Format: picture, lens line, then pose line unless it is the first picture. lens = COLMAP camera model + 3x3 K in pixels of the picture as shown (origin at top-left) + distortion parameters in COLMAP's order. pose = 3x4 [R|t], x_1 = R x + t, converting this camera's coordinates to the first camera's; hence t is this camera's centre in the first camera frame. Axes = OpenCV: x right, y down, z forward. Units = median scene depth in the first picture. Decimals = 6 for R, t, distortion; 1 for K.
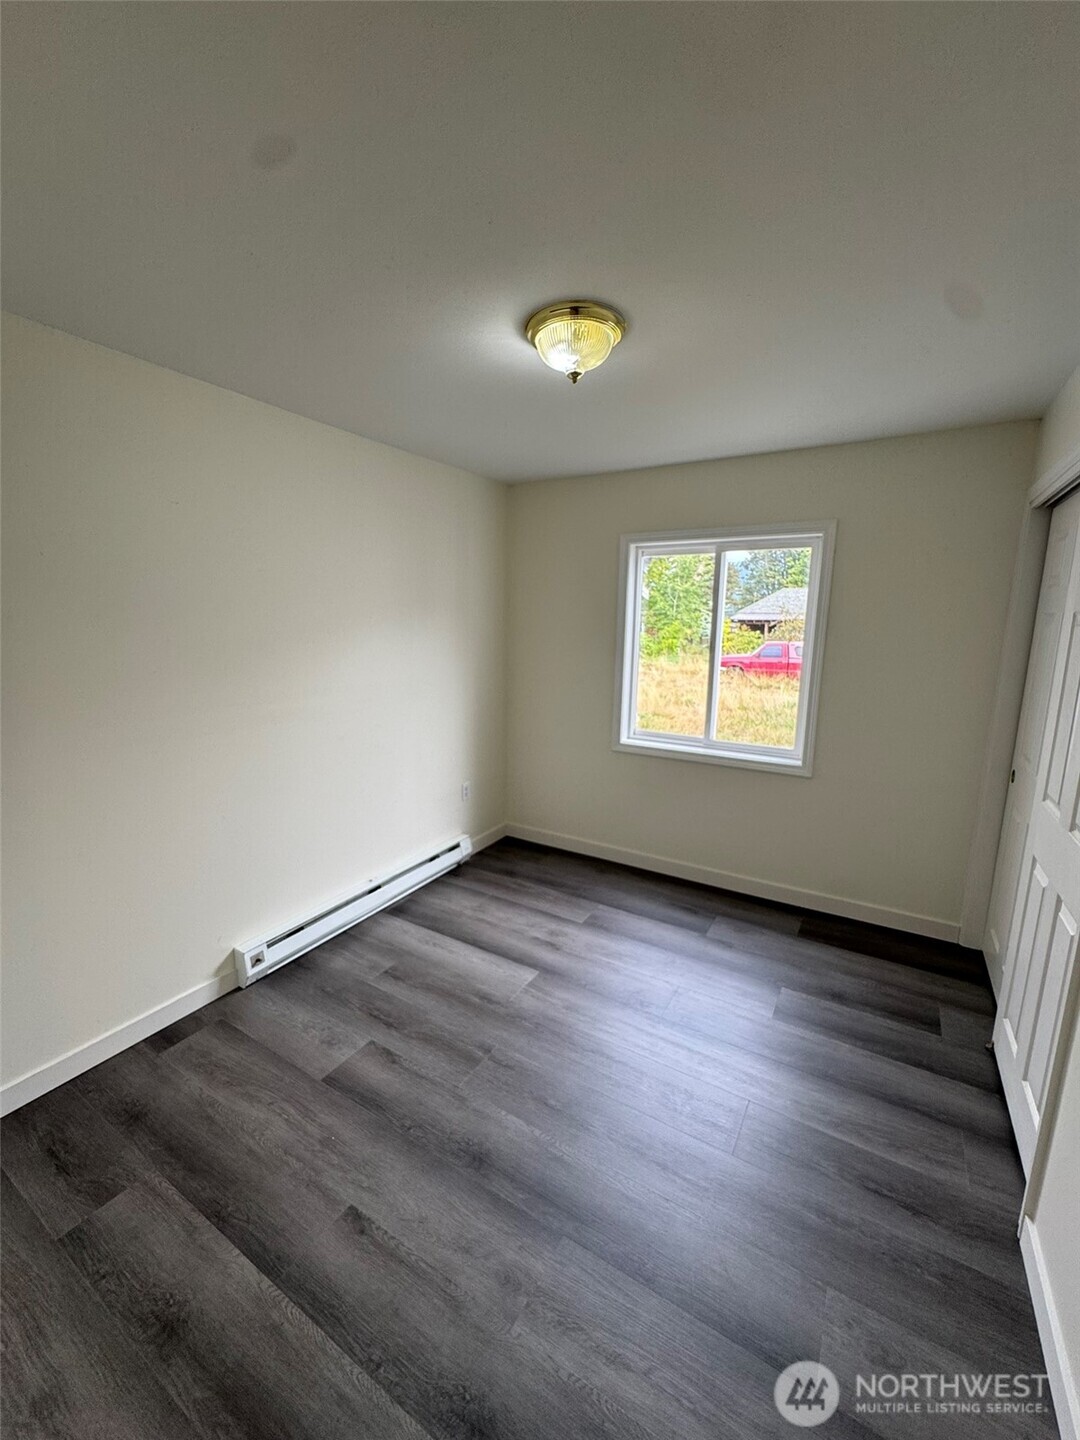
lens RADIAL K [[575.6, 0, 545.2], [0, 575.6, 720.4], [0, 0, 1]] dist [-0.011229, 0.000534]
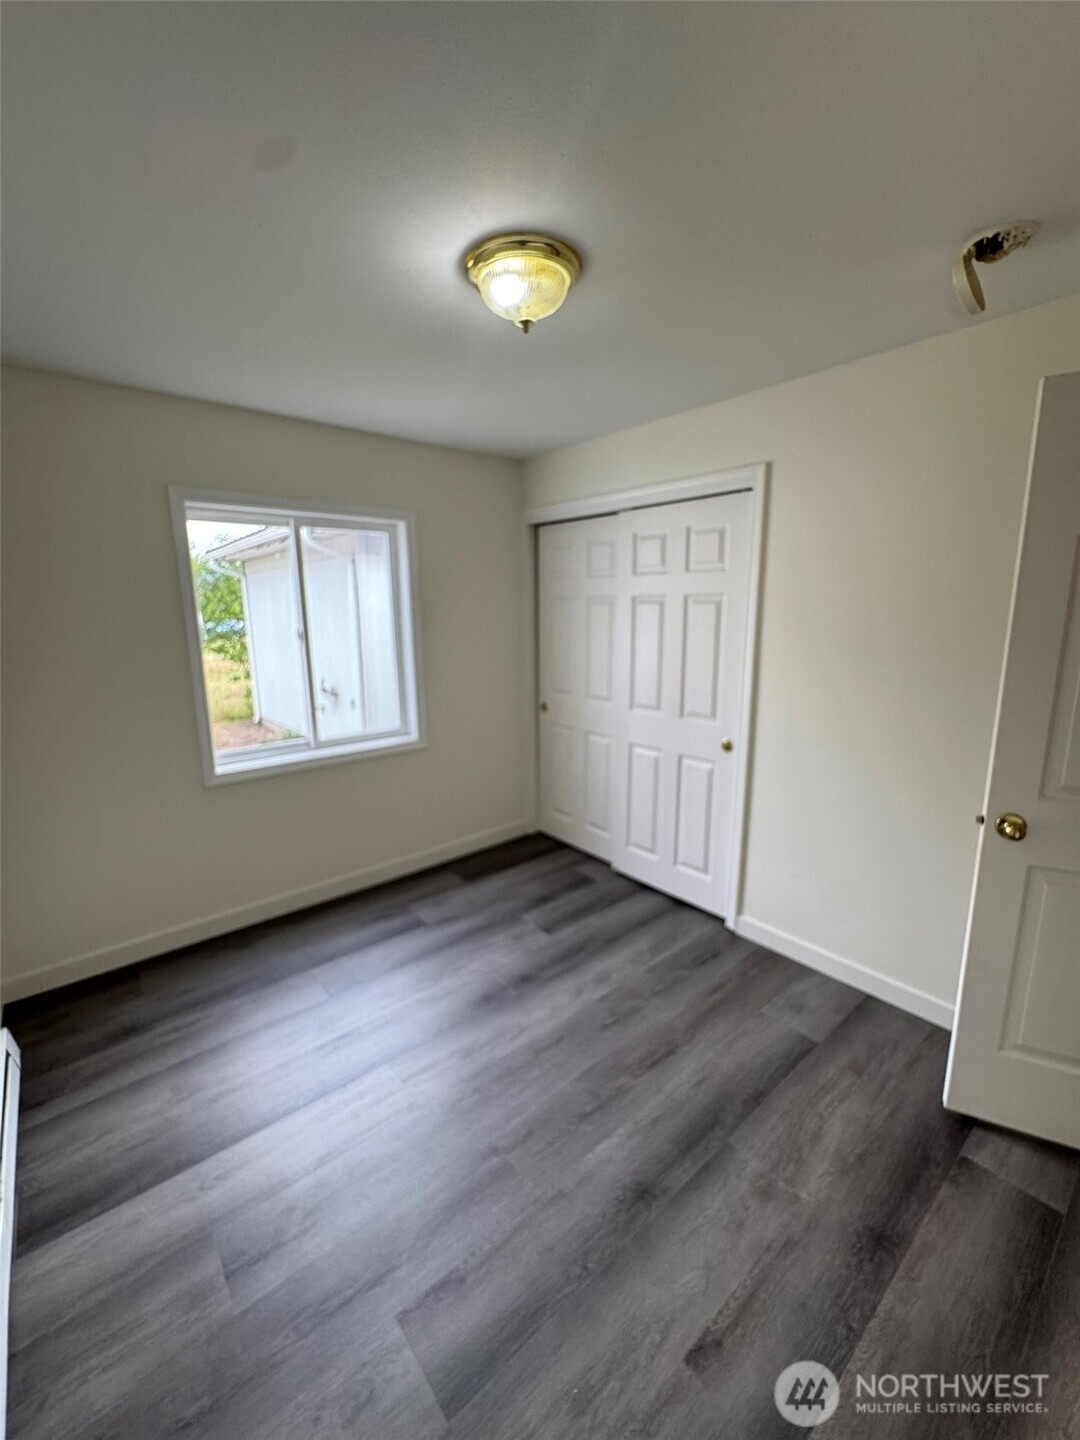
lens RADIAL K [[575.6, 0, 545.2], [0, 575.6, 720.4], [0, 0, 1]] dist [-0.011229, 0.000534]
pose [[0.325915, -0.202227, 0.923517, -0.789426], [0.173915, 0.973008, 0.151688, -0.131541], [-0.929265, 0.111176, 0.352288, 0.671673]]
